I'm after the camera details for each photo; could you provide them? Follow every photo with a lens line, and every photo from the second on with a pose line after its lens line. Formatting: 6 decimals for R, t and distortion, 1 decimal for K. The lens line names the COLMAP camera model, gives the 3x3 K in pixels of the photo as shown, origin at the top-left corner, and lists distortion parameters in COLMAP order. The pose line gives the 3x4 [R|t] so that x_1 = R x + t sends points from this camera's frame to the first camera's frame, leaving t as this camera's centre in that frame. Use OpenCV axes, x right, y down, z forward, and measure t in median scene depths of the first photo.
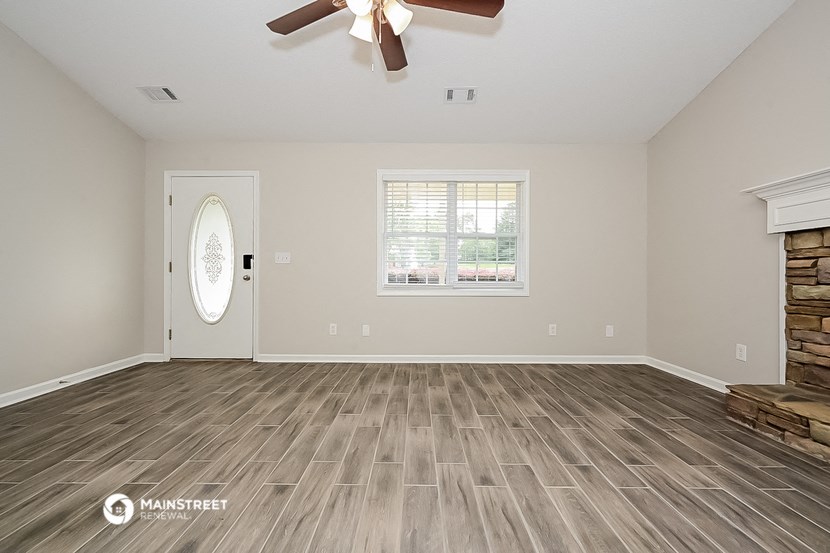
lens RADIAL K [[338.1, 0, 415.0], [0, 338.1, 276.5], [0, 0, 1]] dist [-0.000732, -0.000082]
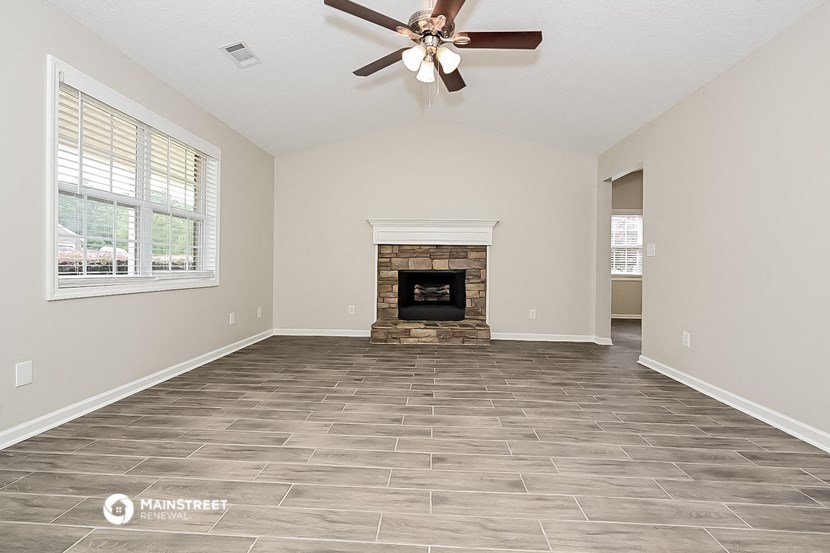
lens RADIAL K [[365.2, 0, 415.0], [0, 365.2, 276.5], [0, 0, 1]] dist [-0.001290, -0.000109]
pose [[0.057174, -0.029268, 0.997935, -1.036444], [-0.015627, 0.999421, 0.030207, -0.008999], [-0.998242, -0.017322, 0.056684, 0.664412]]
